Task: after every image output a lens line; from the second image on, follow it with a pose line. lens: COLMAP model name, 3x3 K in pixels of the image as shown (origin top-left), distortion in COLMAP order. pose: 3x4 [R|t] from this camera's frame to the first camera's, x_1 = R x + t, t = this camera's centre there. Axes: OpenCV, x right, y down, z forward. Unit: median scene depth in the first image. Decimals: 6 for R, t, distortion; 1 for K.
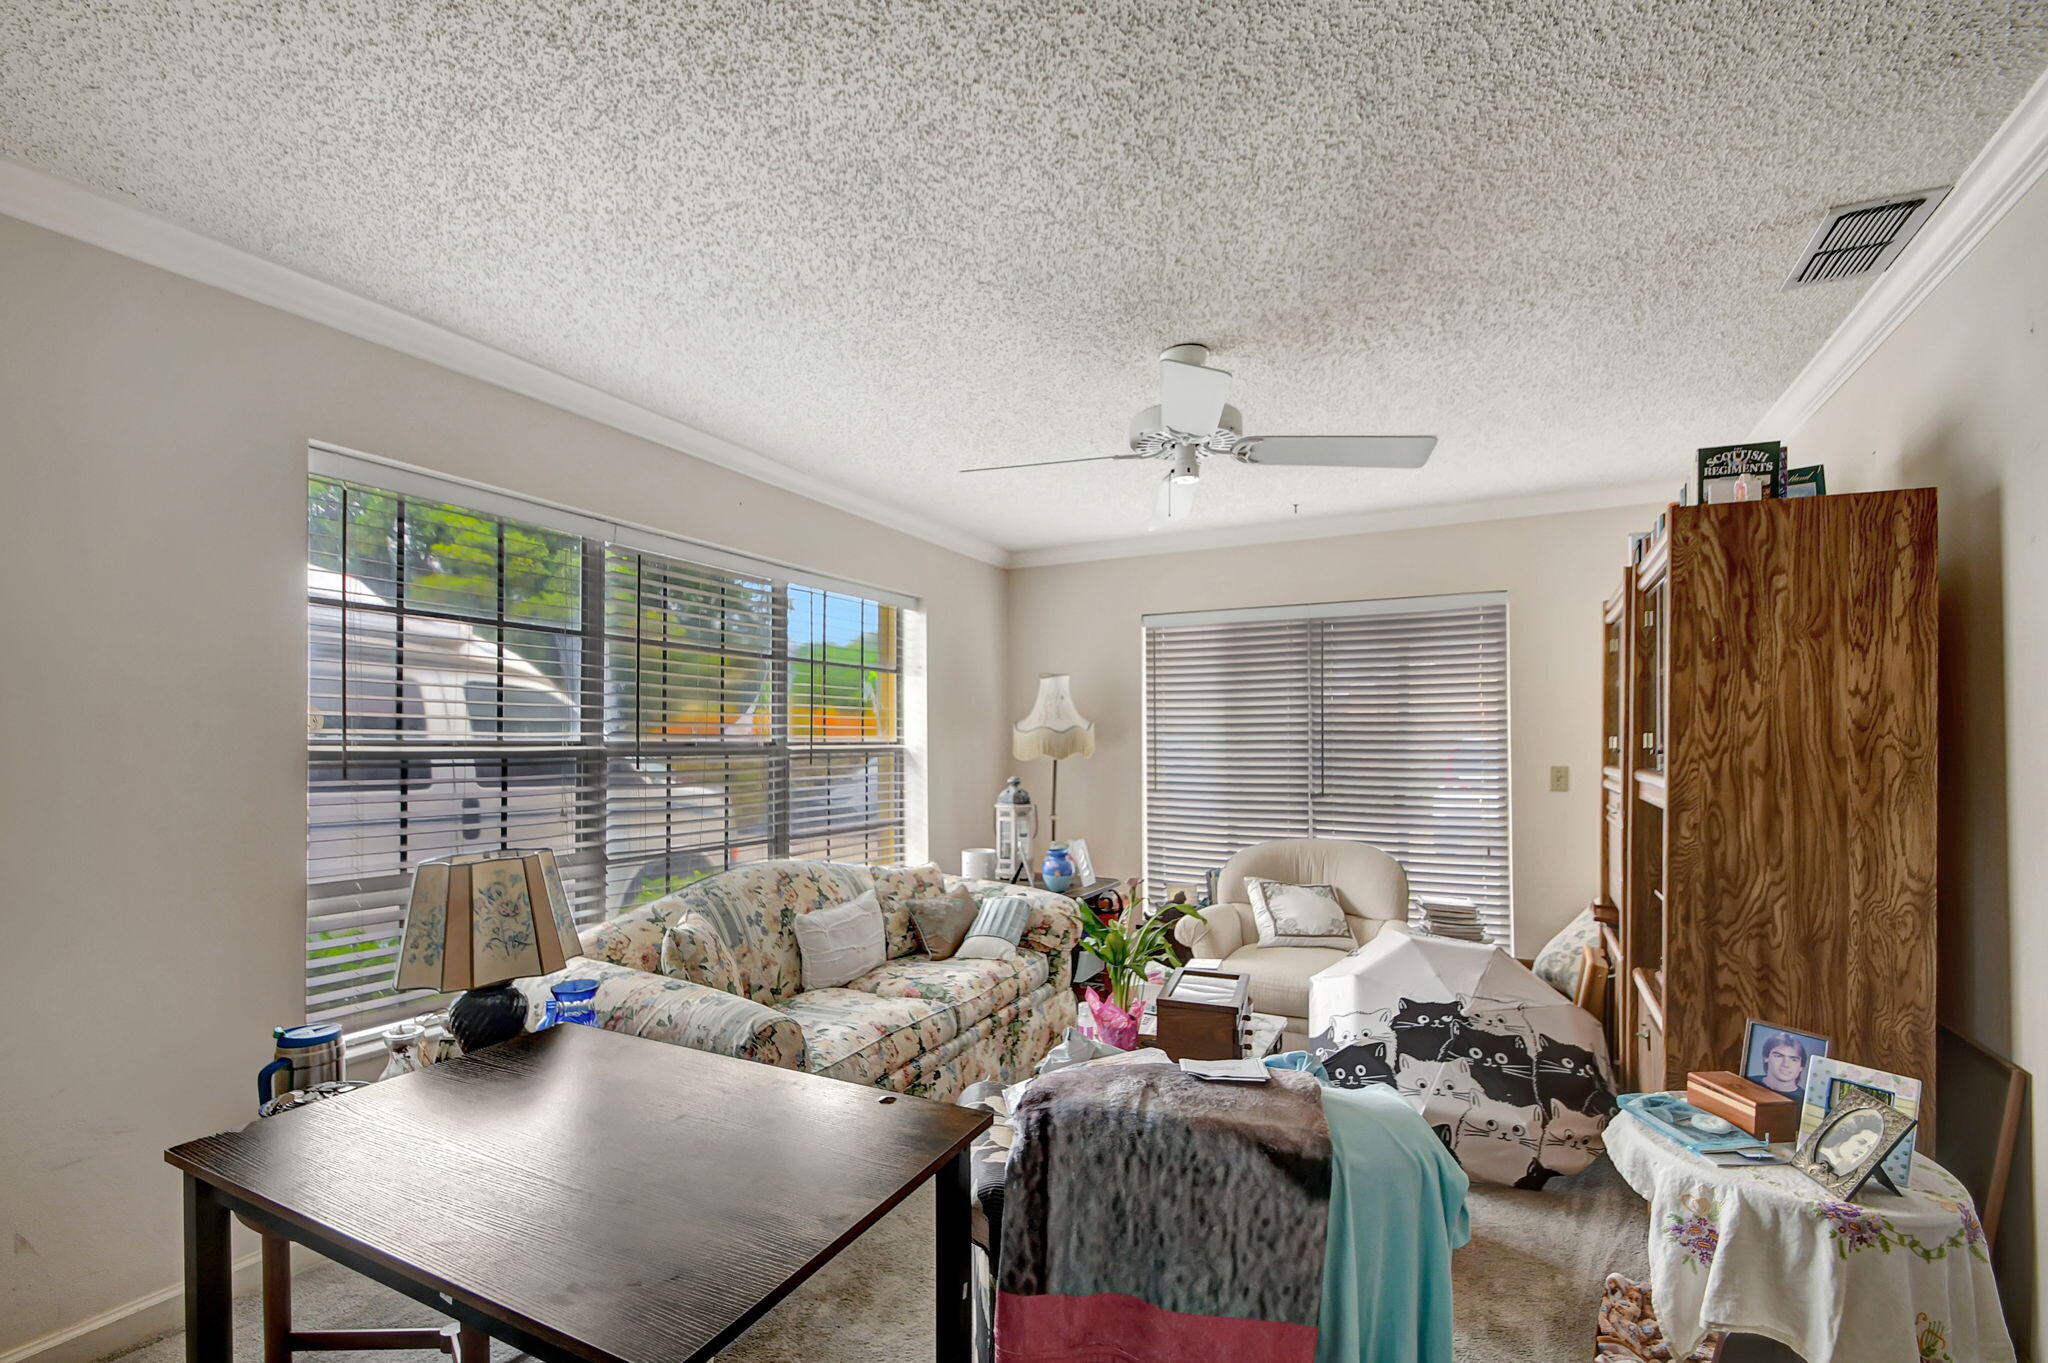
lens RADIAL K [[911.6, 0, 999.8], [0, 911.6, 732.7], [0, 0, 1]] dist [0.000449, -0.000274]
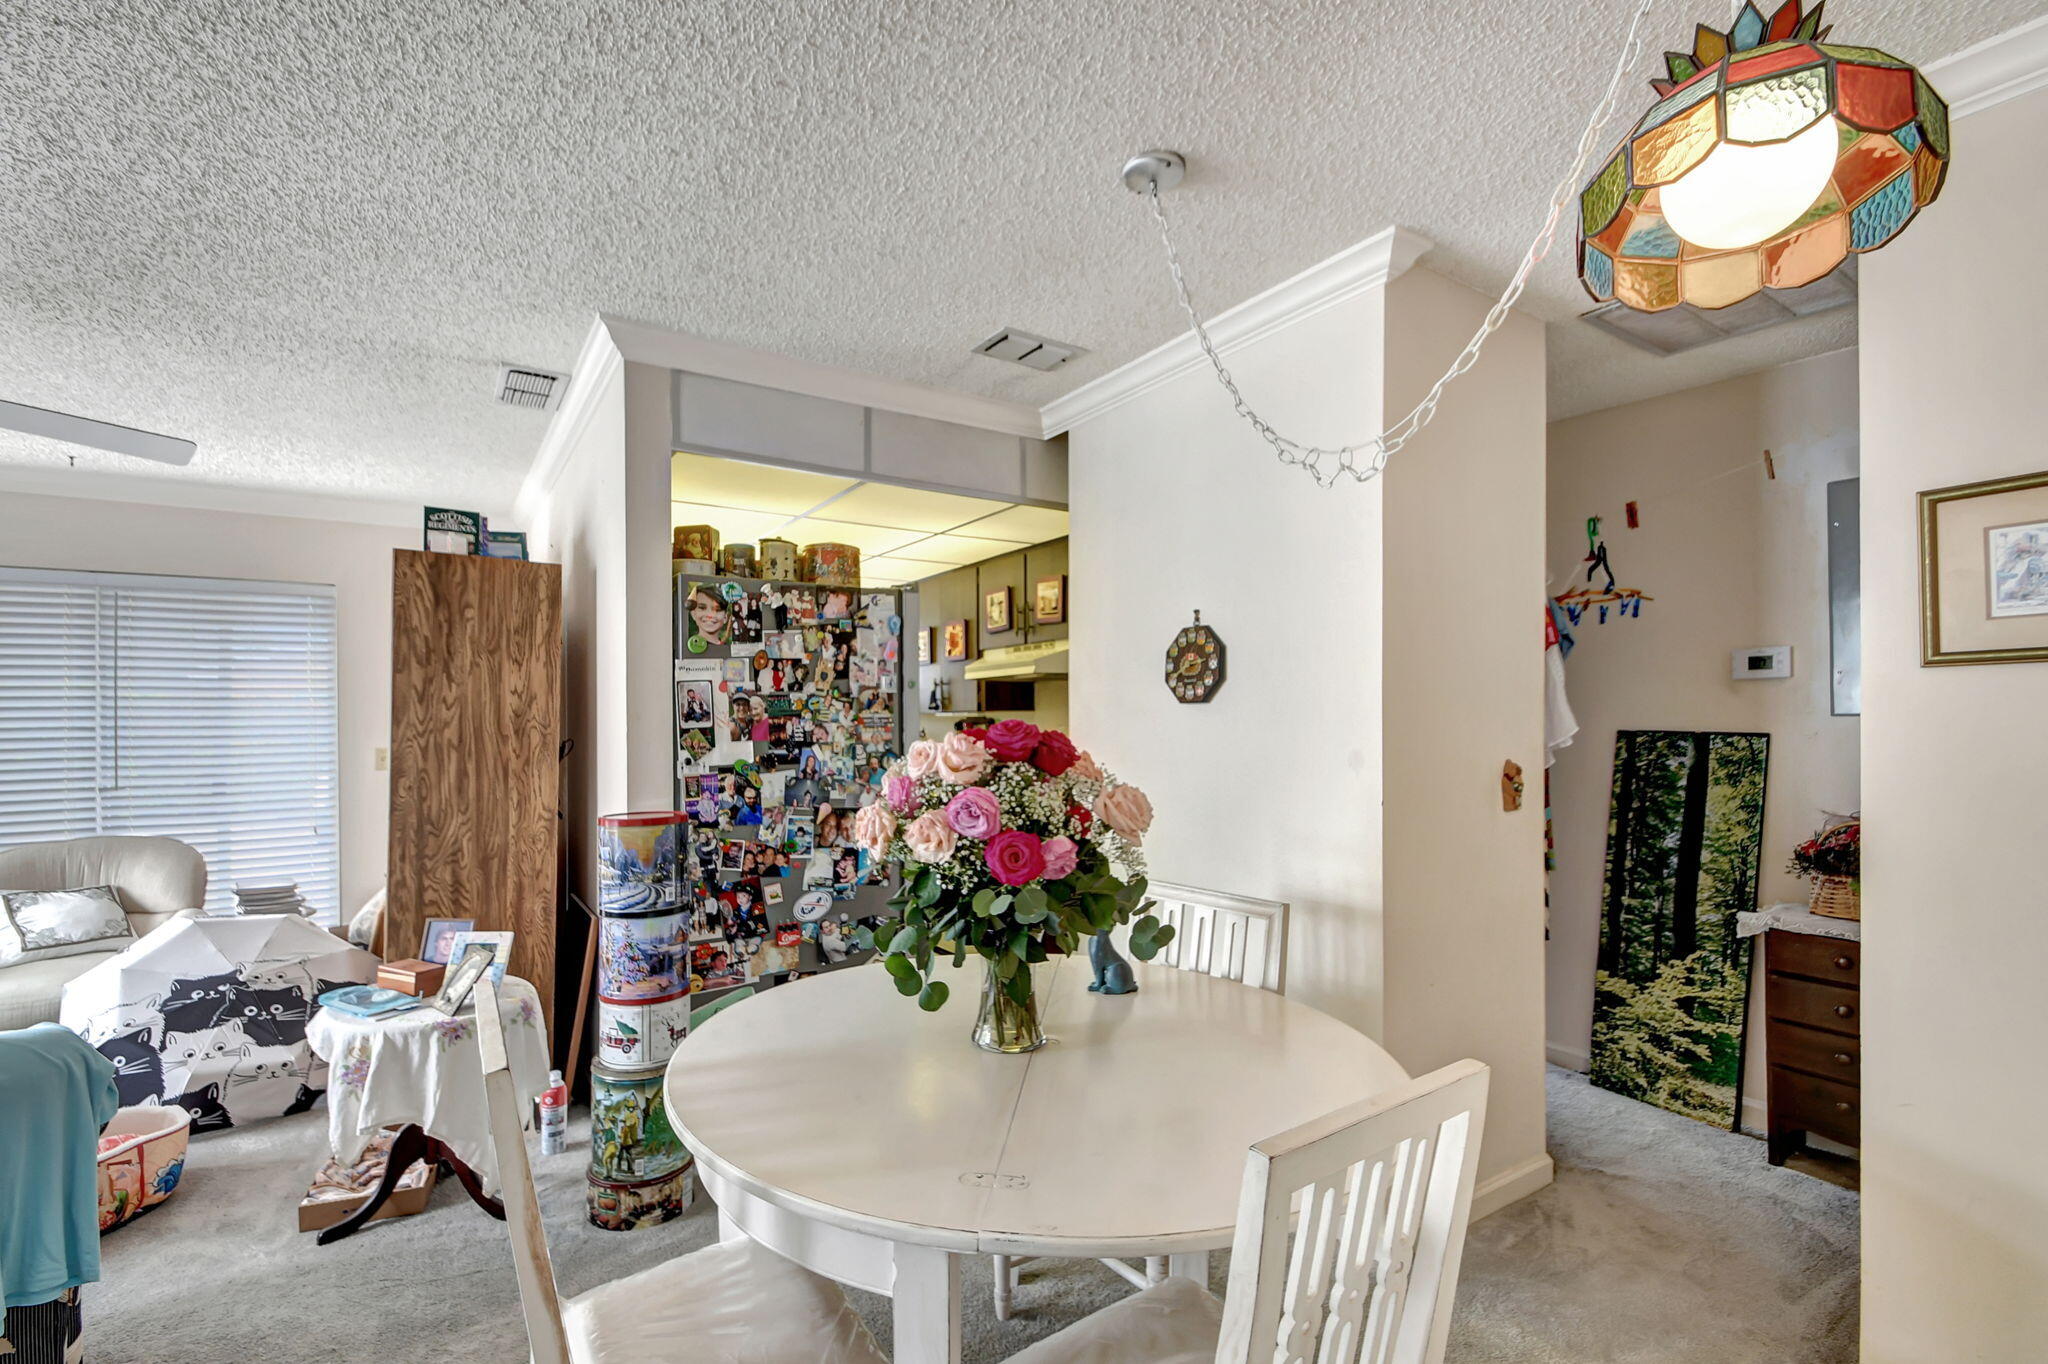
lens RADIAL K [[908.7, 0, 989.1], [0, 908.7, 722.4], [0, 0, 1]] dist [0.049993, -0.035908]
pose [[0.503531, -0.007939, 0.863941, 0.014915], [0.001358, 0.999964, 0.008397, -0.005228], [-0.863976, -0.003055, 0.503523, -0.436996]]
